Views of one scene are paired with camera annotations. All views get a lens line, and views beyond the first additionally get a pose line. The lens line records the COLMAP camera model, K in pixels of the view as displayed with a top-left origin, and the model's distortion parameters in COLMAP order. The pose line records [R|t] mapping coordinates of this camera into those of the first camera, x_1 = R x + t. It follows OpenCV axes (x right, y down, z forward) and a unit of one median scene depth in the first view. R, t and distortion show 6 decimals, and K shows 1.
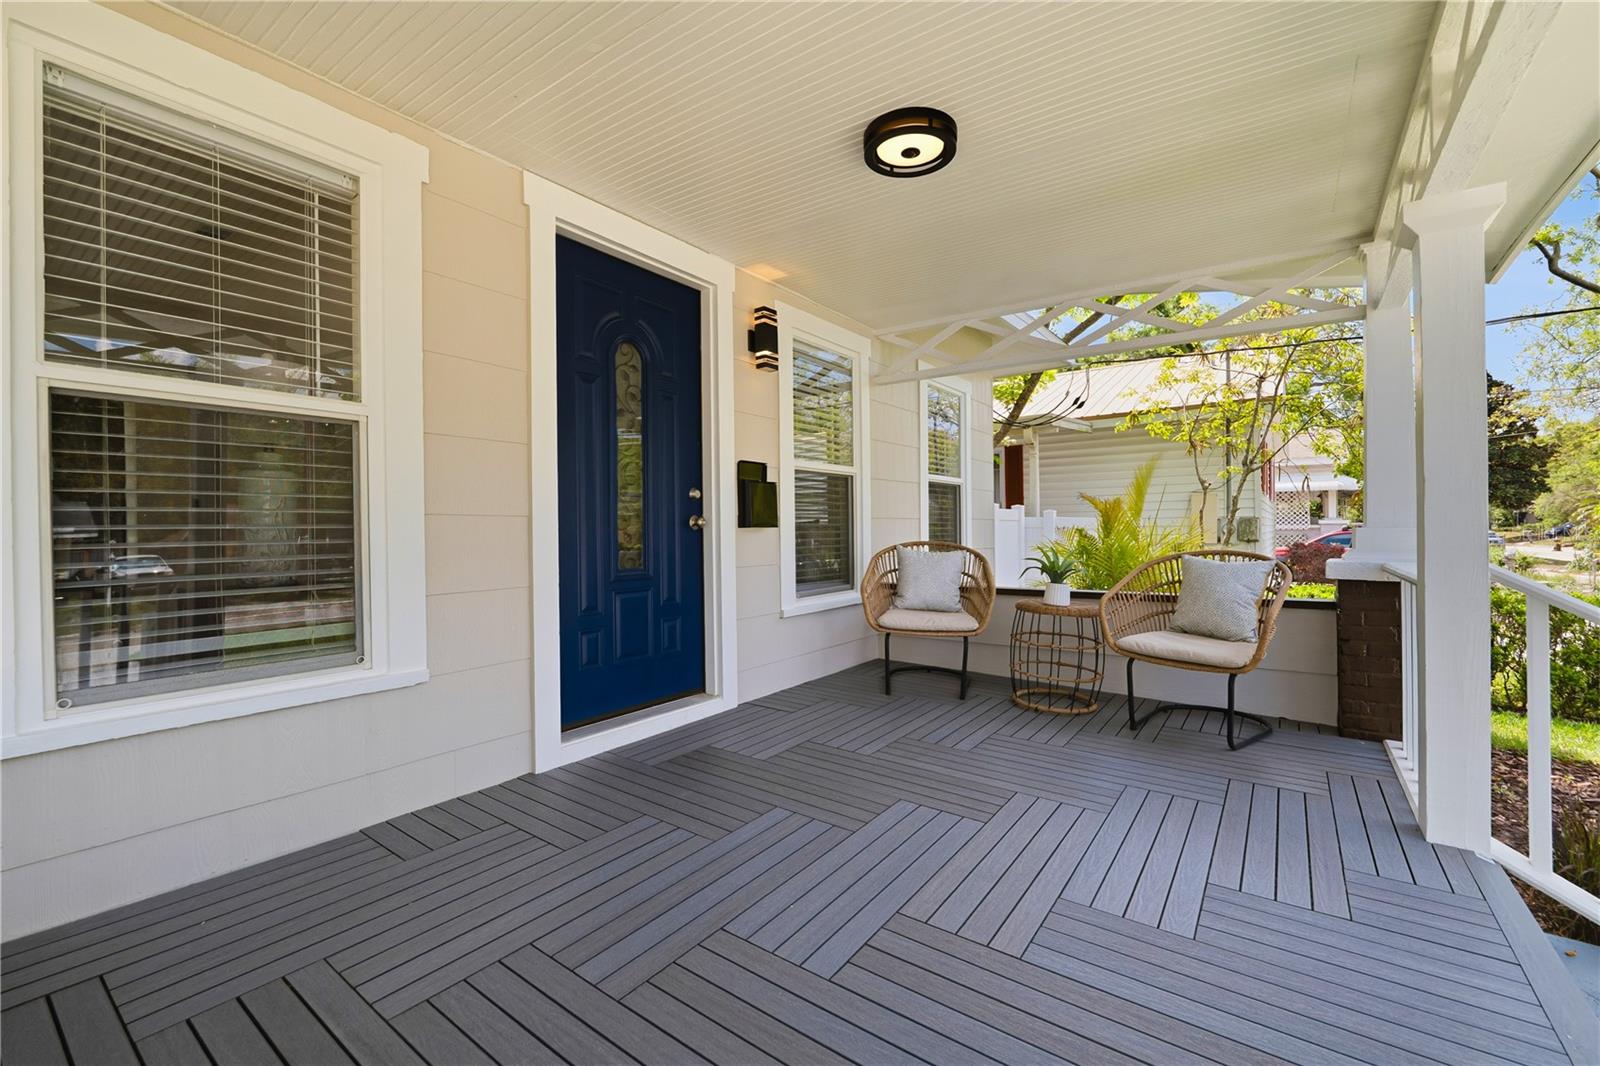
lens RADIAL K [[664.2, 0, 790.7], [0, 664.2, 528.0], [0, 0, 1]] dist [-0.009008, -0.000039]
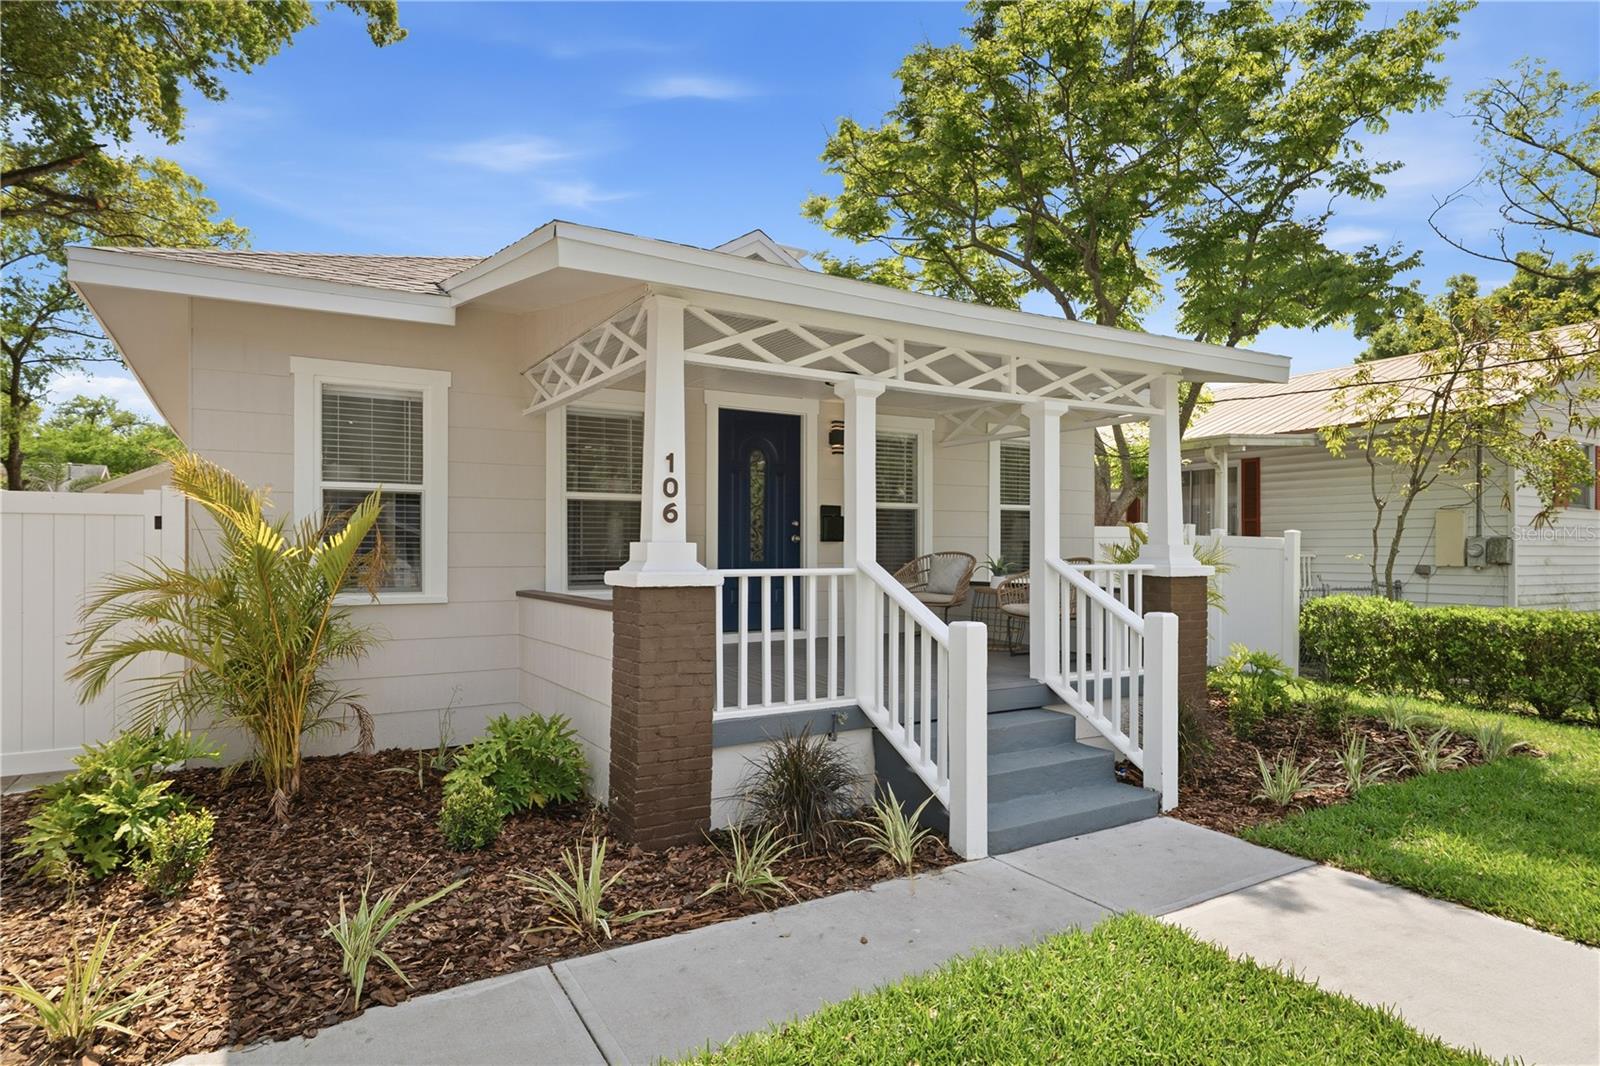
lens RADIAL K [[915.9, 0, 804.2], [0, 915.9, 537.0], [0, 0, 1]] dist [-0.000793, 0.000023]
pose [[0.922832, 0.007694, -0.385126, 0.837985], [-0.011315, 0.999911, -0.007136, 0.004824], [0.385037, 0.010943, 0.922836, -1.324245]]
